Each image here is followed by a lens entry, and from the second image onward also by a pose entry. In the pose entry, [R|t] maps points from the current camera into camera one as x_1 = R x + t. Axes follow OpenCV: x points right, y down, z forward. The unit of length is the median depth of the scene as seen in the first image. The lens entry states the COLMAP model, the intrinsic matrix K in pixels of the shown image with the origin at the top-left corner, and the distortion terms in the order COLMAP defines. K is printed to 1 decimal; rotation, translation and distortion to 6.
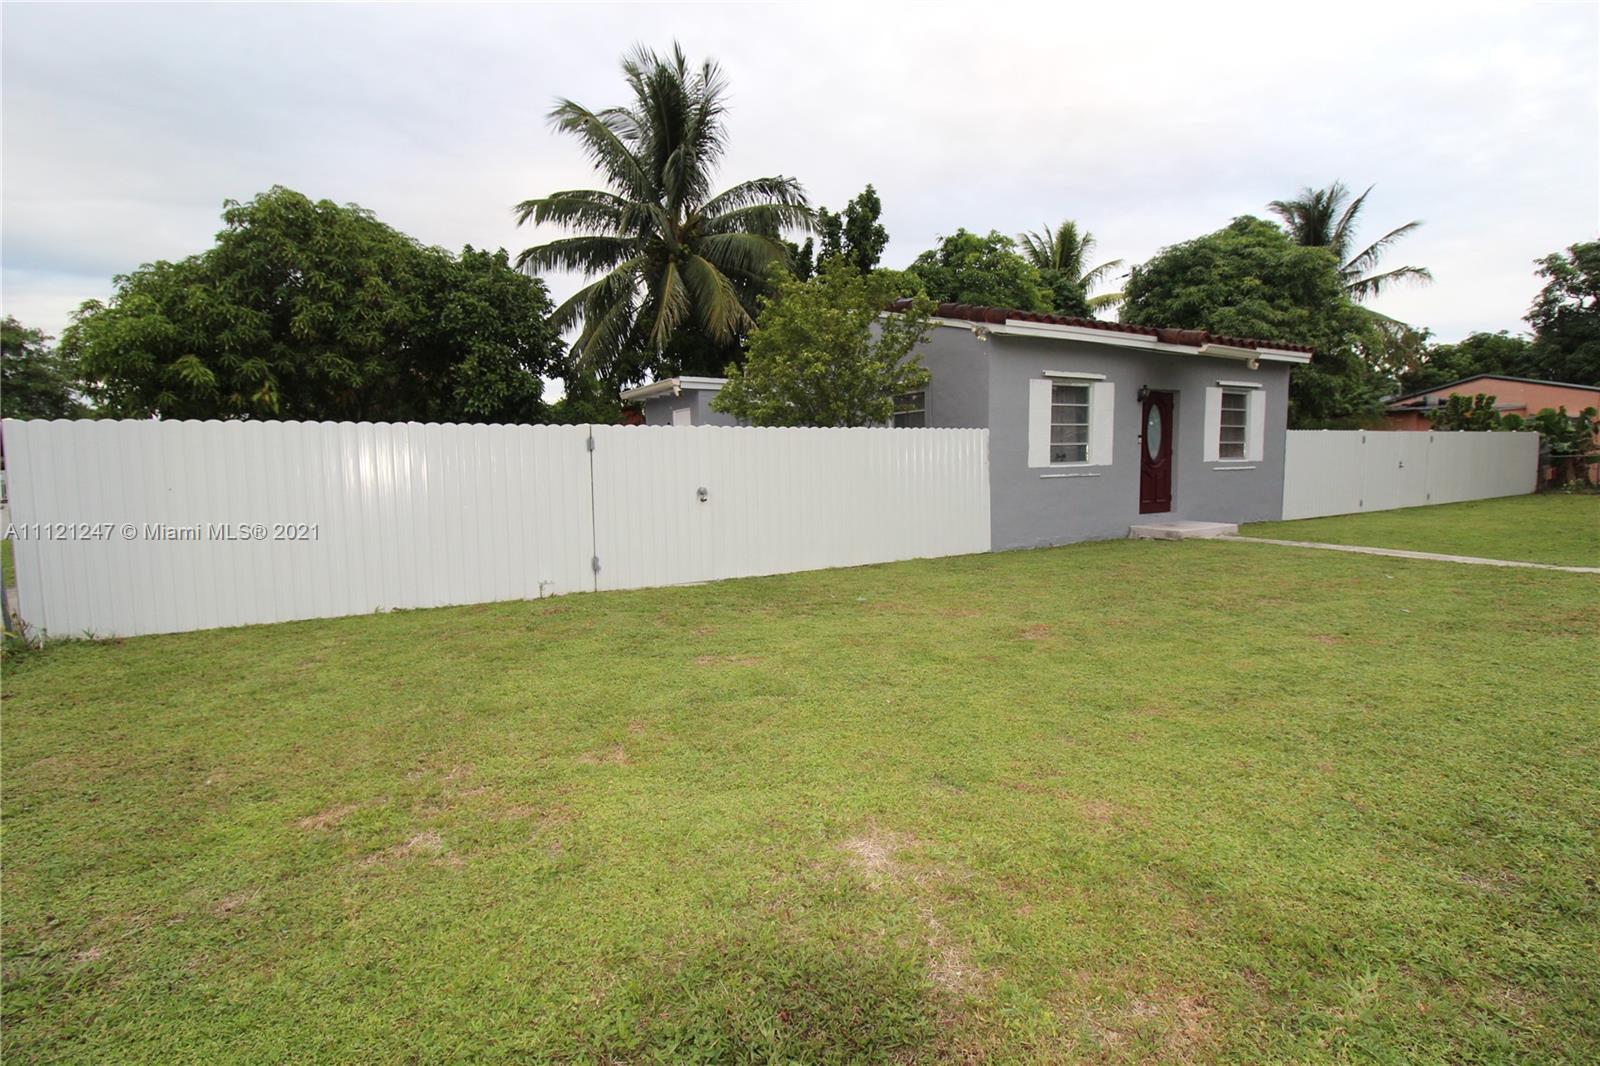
lens RADIAL K [[735.6, 0, 803.5], [0, 735.6, 525.8], [0, 0, 1]] dist [-0.000585, -0.012860]
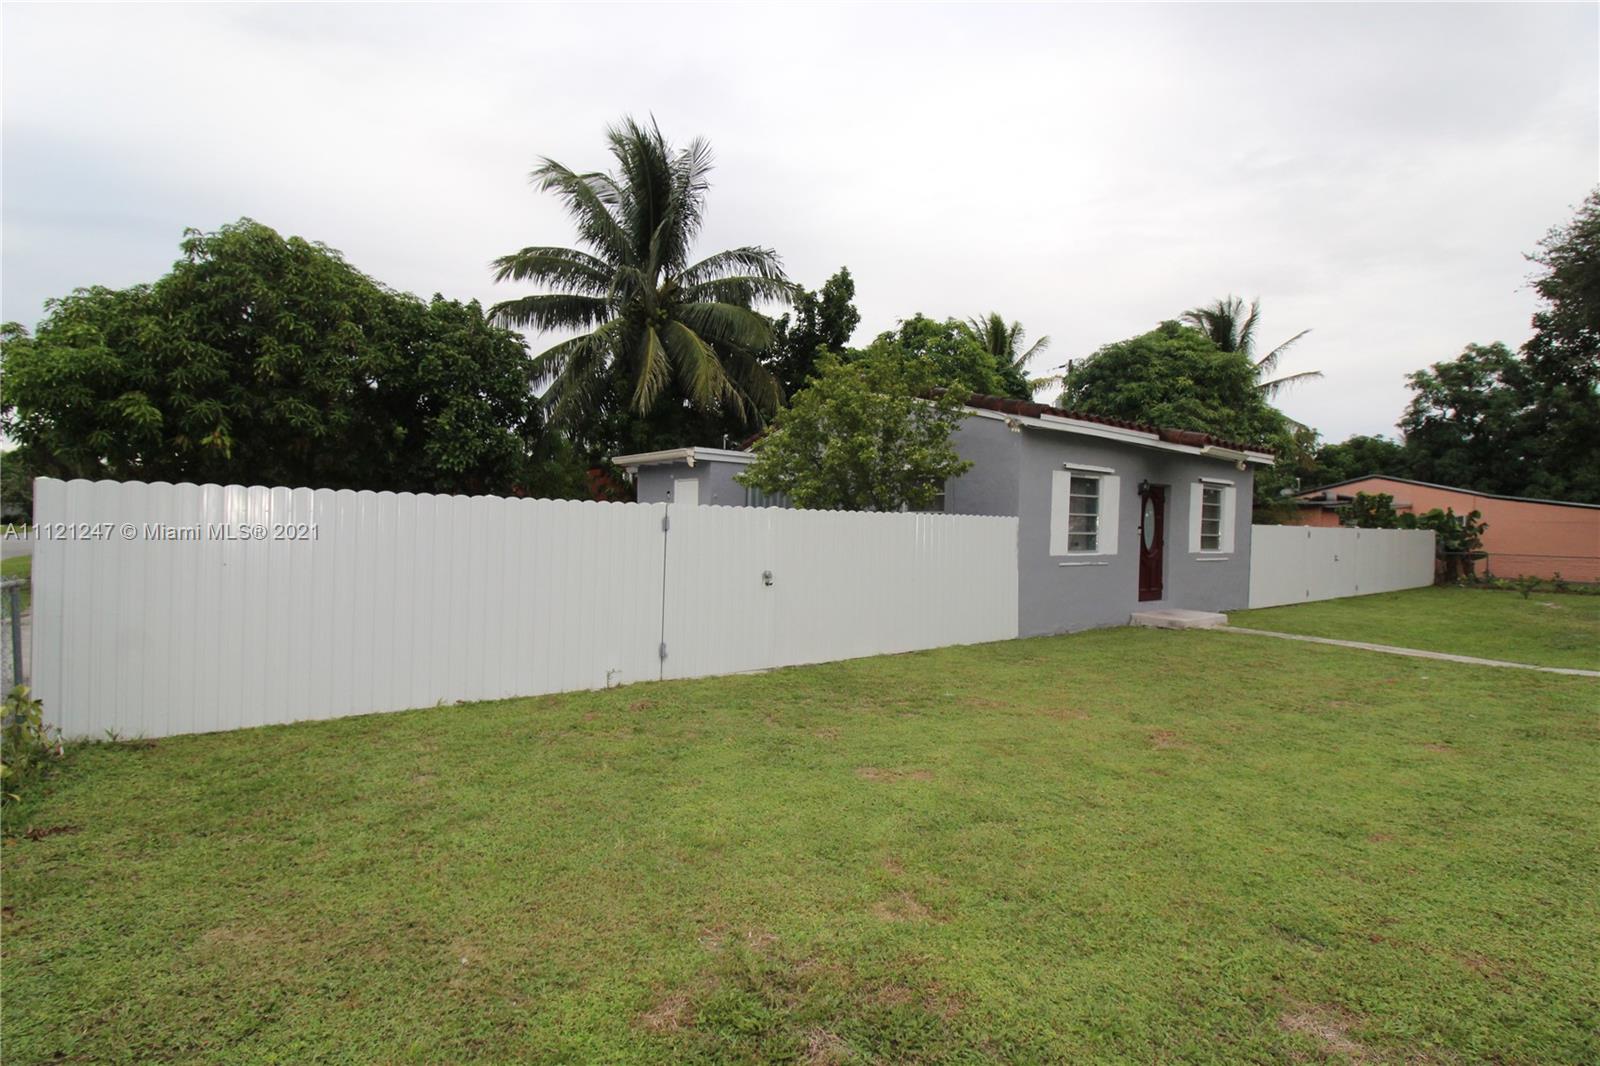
lens RADIAL K [[735.6, 0, 802.8], [0, 735.6, 527.1], [0, 0, 1]] dist [-0.000585, -0.012860]
pose [[0.991607, 0.040234, 0.122867, -0.120945], [-0.030105, 0.996078, -0.083206, -0.017256], [-0.125733, 0.078809, 0.988929, 0.020505]]
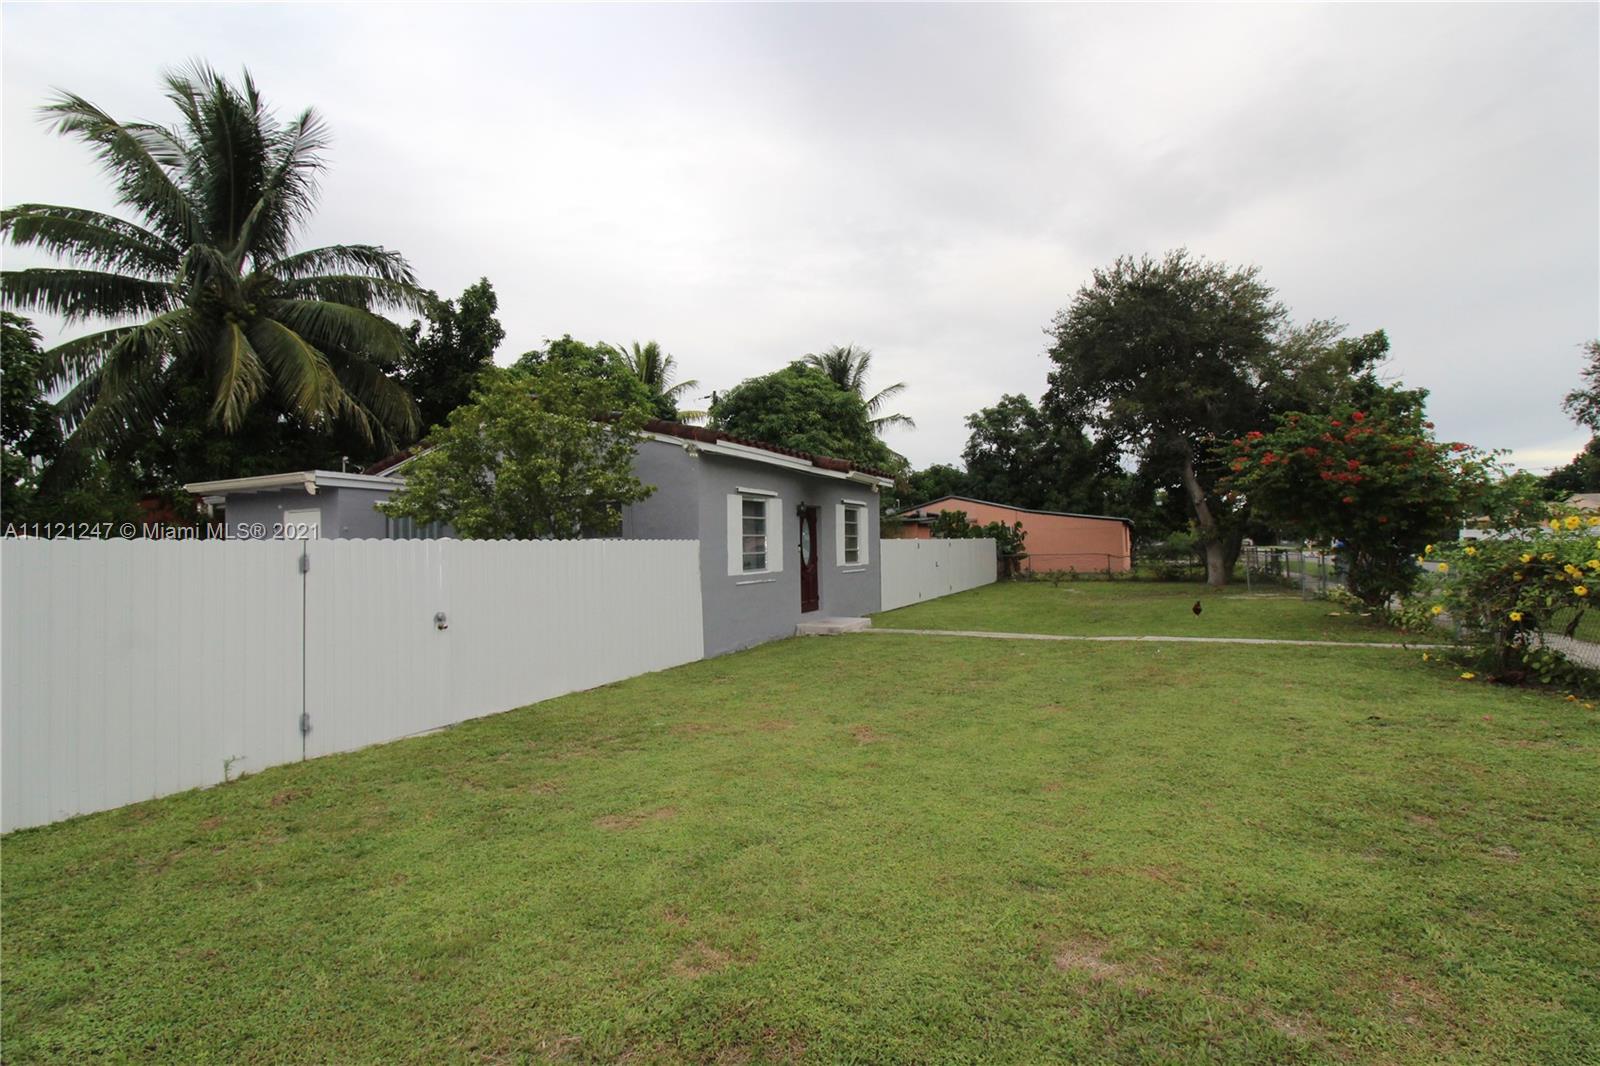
lens RADIAL K [[735.6, 0, 798.7], [0, 735.6, 527.2], [0, 0, 1]] dist [-0.000585, -0.012860]
pose [[0.829293, 0.015282, 0.558605, -0.152178], [0.057337, 0.992023, -0.112260, -0.017660], [-0.555864, 0.125125, 0.821802, 0.044590]]
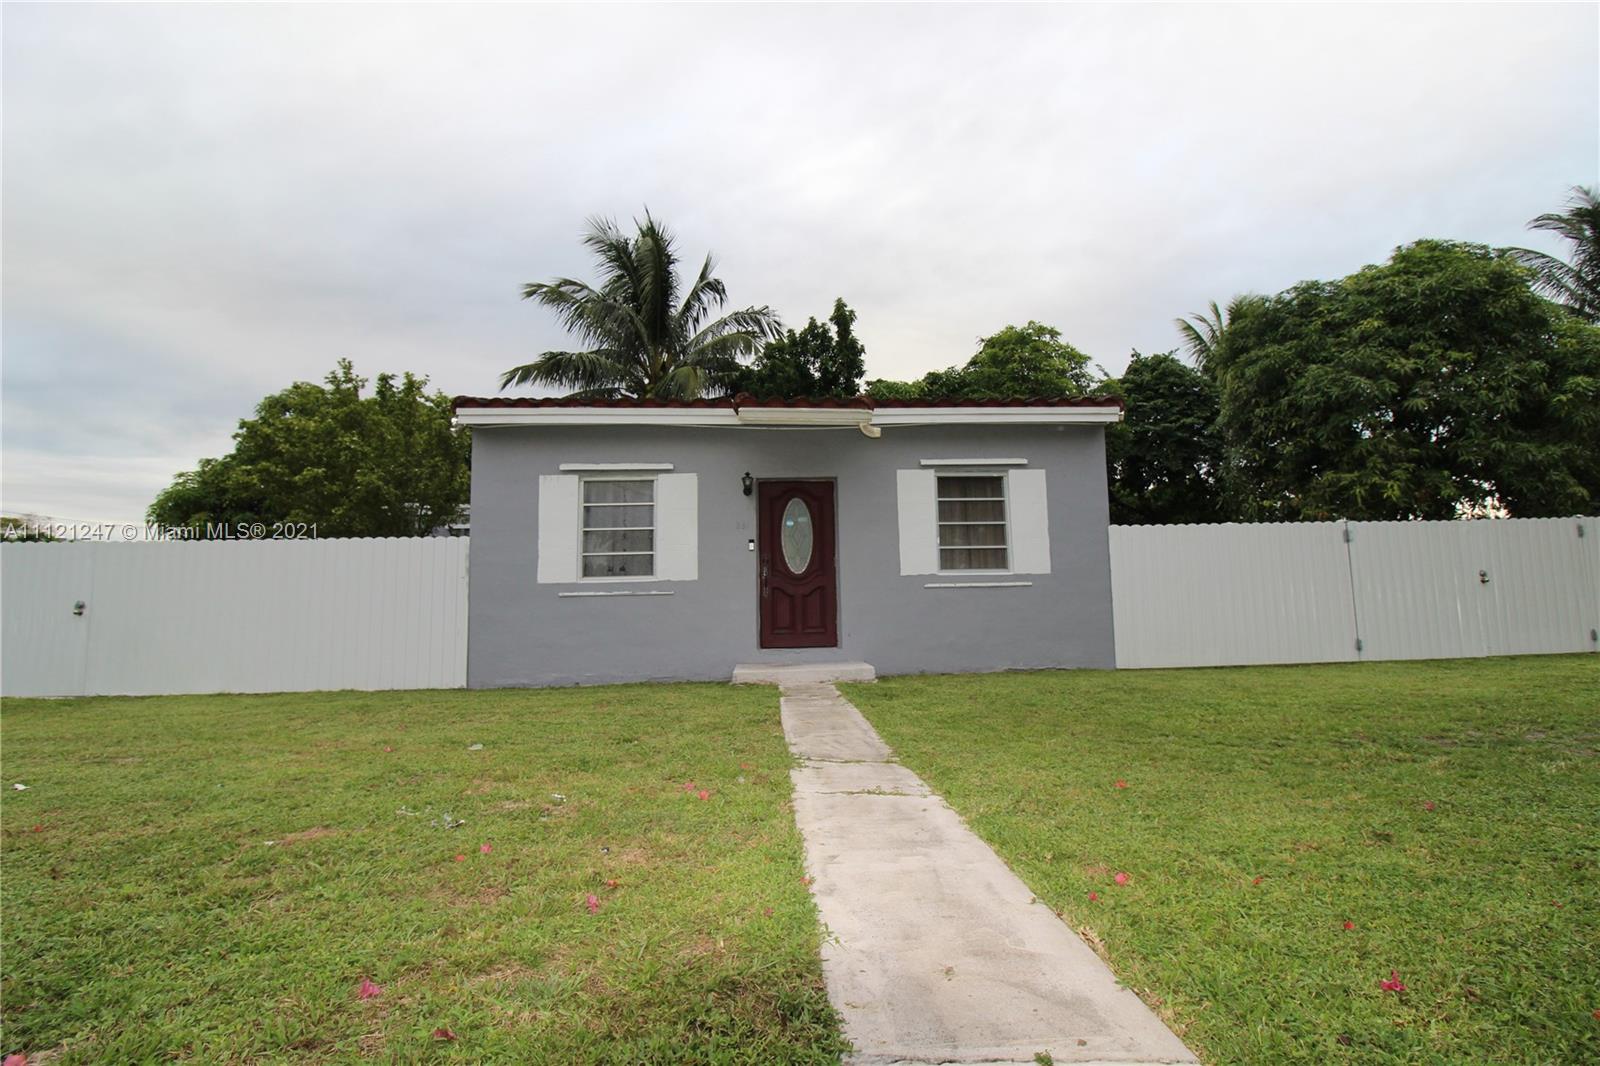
lens RADIAL K [[735.6, 0, 805.8], [0, 735.6, 528.5], [0, 0, 1]] dist [-0.000585, -0.012860]
pose [[0.896783, -0.049283, -0.439717, 0.685222], [-0.034486, 0.982970, -0.180502, -0.002538], [0.441124, 0.177036, 0.879811, 0.308403]]
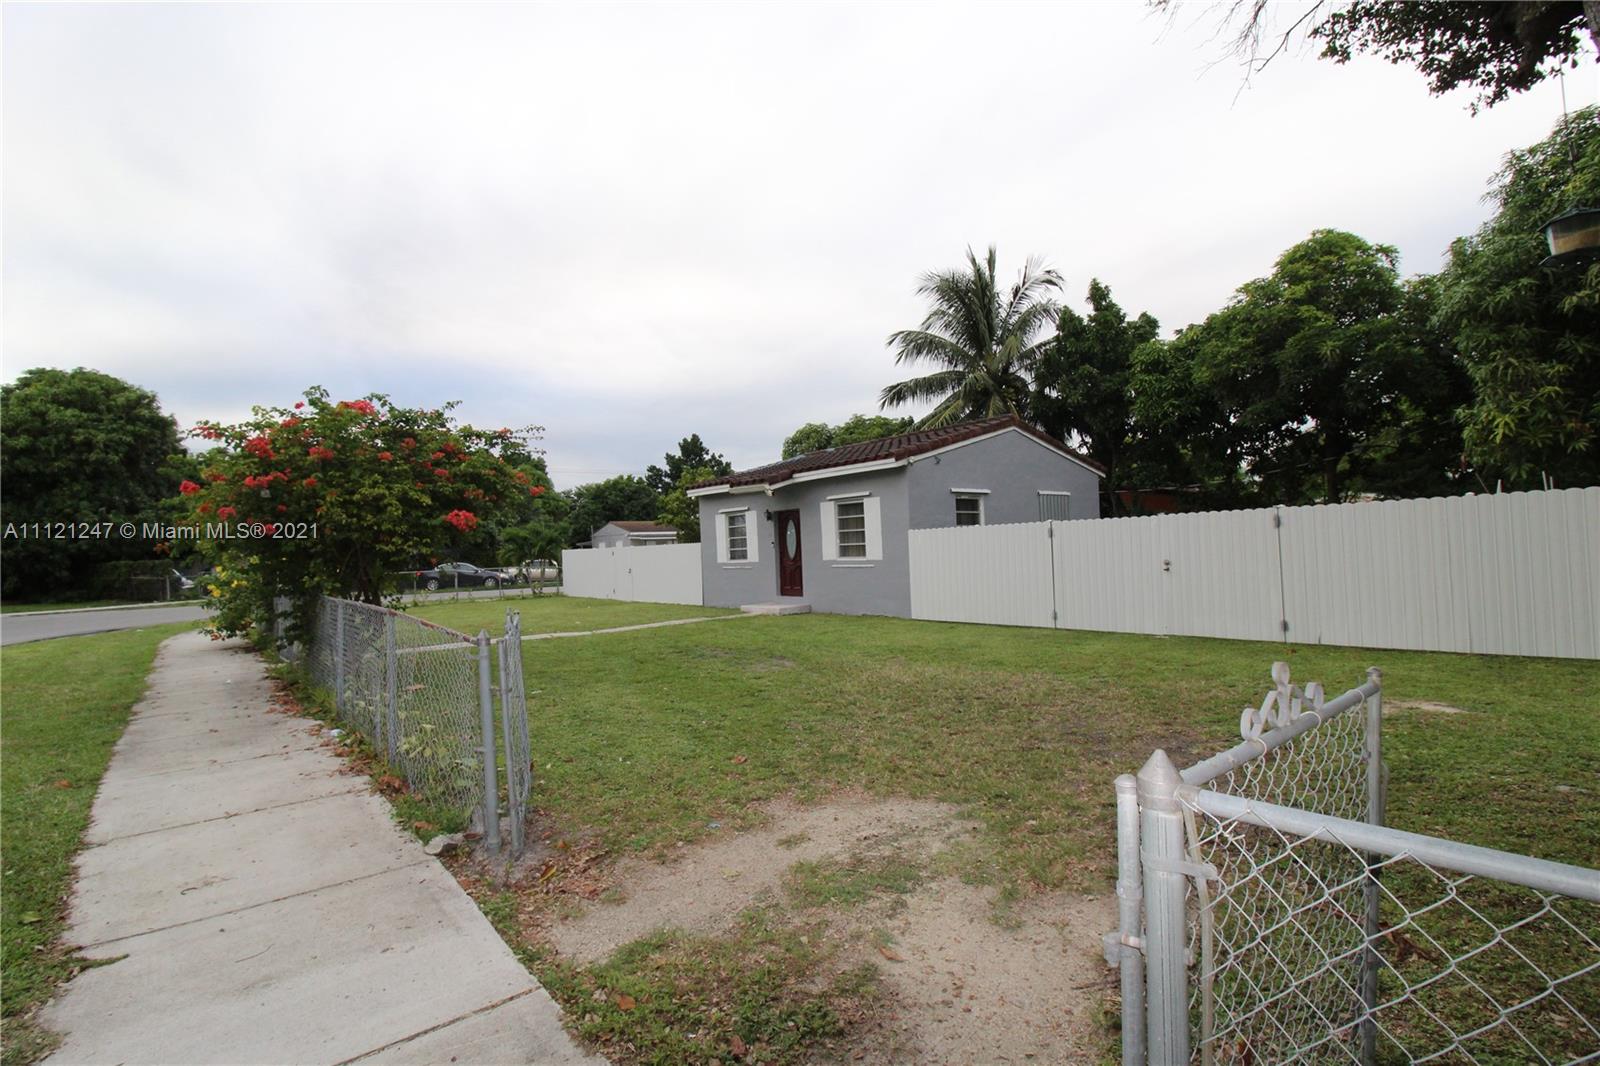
lens RADIAL K [[735.6, 0, 802.6], [0, 735.6, 531.7], [0, 0, 1]] dist [-0.000585, -0.012860]
pose [[0.173853, -0.009391, -0.984727, 1.597317], [-0.049997, 0.998581, -0.018350, -0.099272], [0.983502, 0.052423, 0.173136, 0.660042]]
